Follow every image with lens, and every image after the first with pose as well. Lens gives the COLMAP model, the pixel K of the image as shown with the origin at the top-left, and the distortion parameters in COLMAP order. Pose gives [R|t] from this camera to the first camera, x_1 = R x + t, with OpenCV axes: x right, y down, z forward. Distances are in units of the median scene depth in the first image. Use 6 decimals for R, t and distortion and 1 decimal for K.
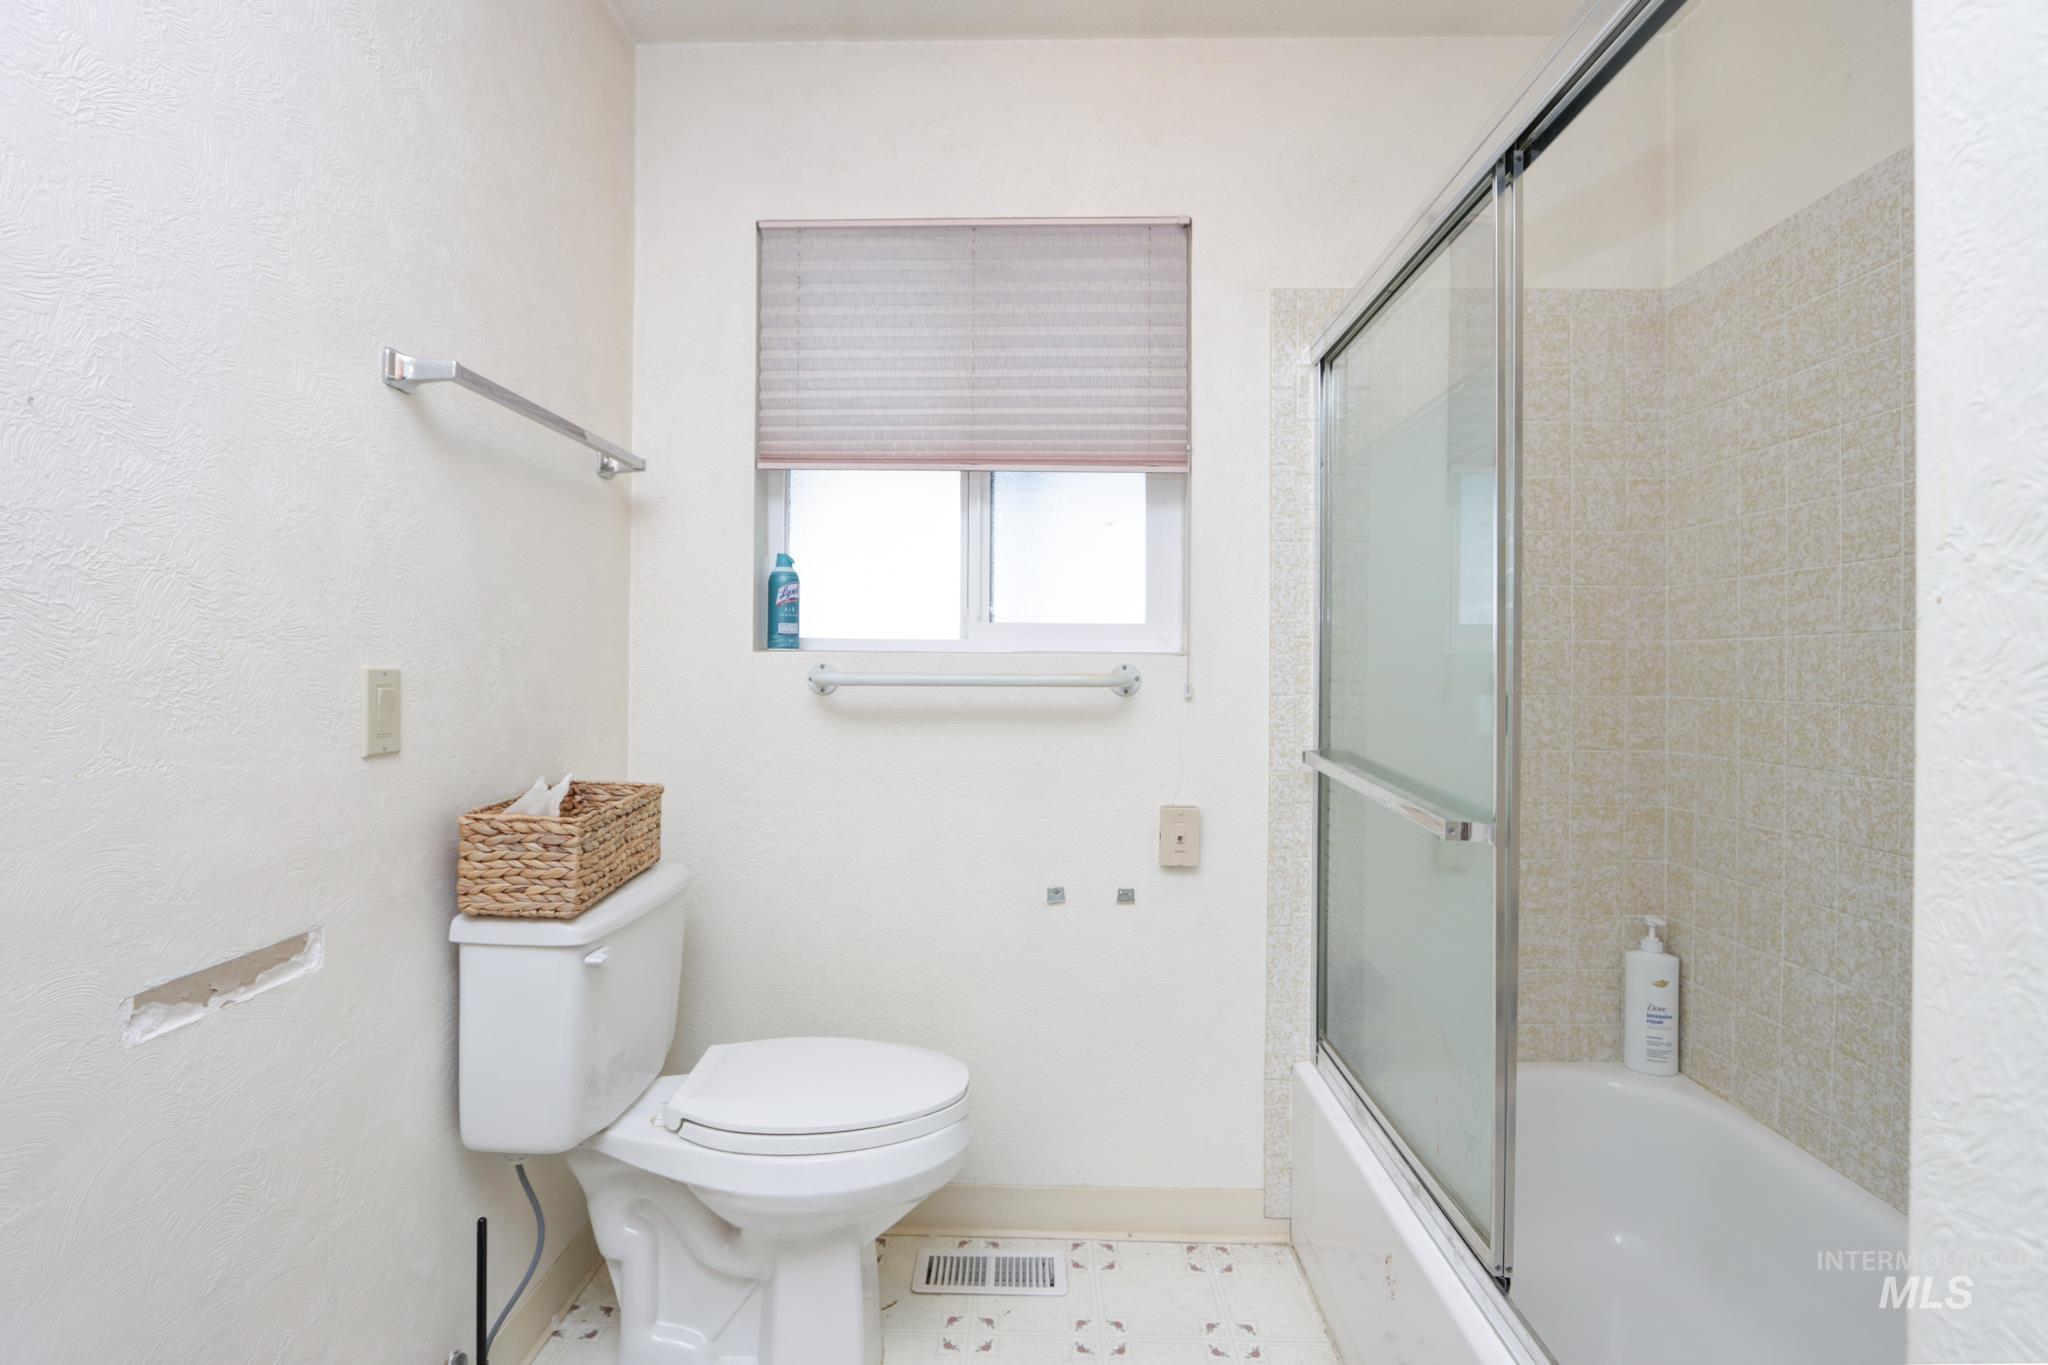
lens RADIAL K [[977.7, 0, 1012.8], [0, 977.7, 667.4], [0, 0, 1]] dist [-0.017033, -0.000242]
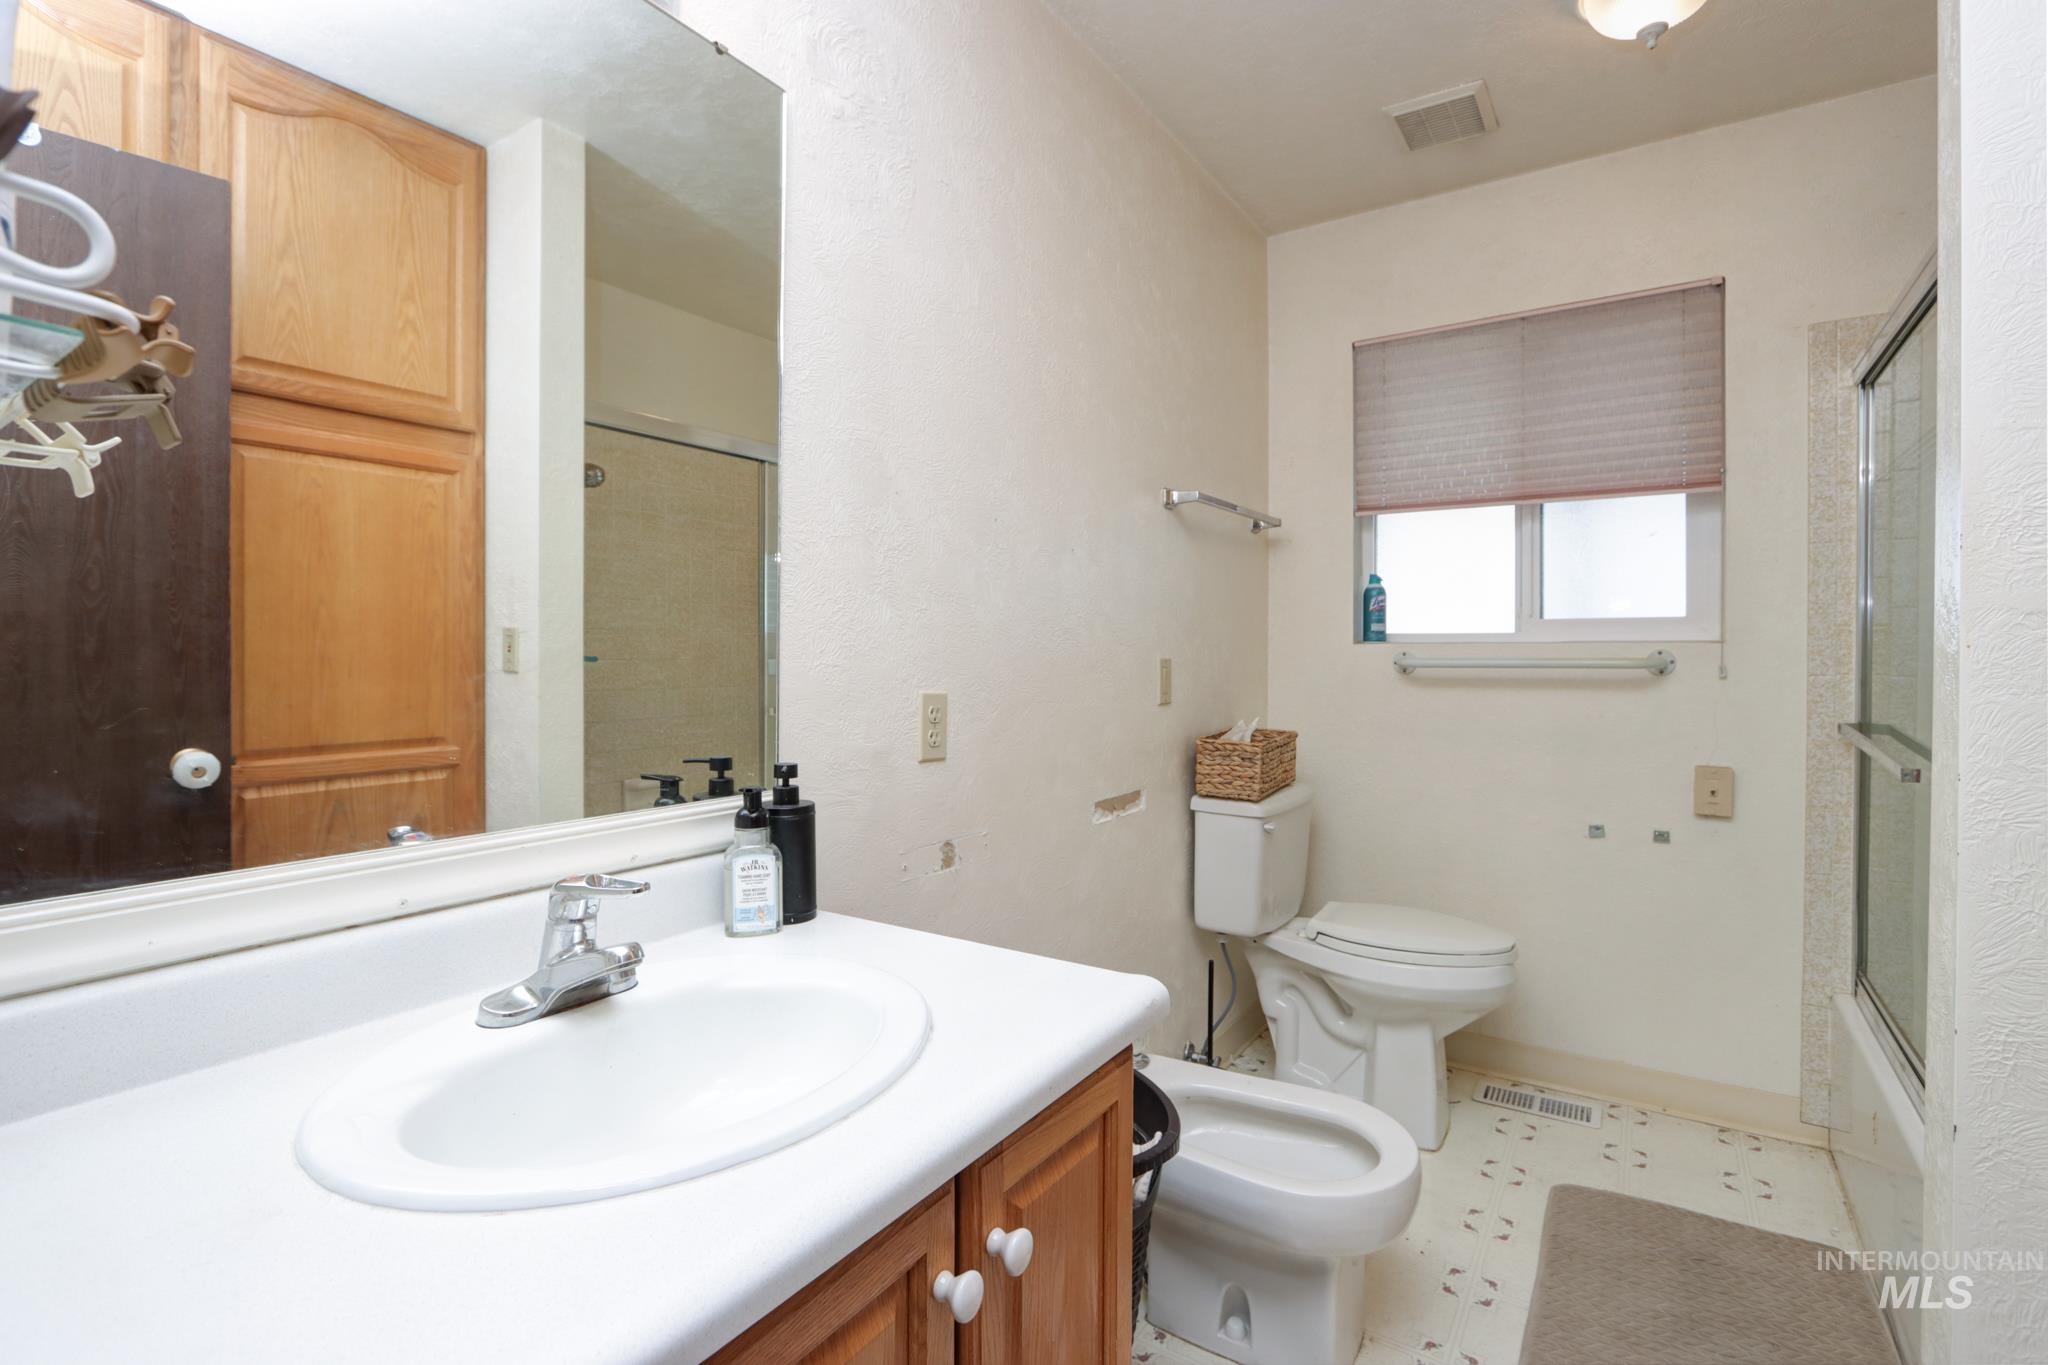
lens RADIAL K [[977.7, 0, 1012.8], [0, 977.7, 667.4], [0, 0, 1]] dist [-0.017033, -0.000242]
pose [[0.849617, -0.001295, -0.527399, 0.065913], [0.009446, 0.999874, 0.012763, -0.005203], [0.527316, -0.015825, 0.849522, -0.484953]]
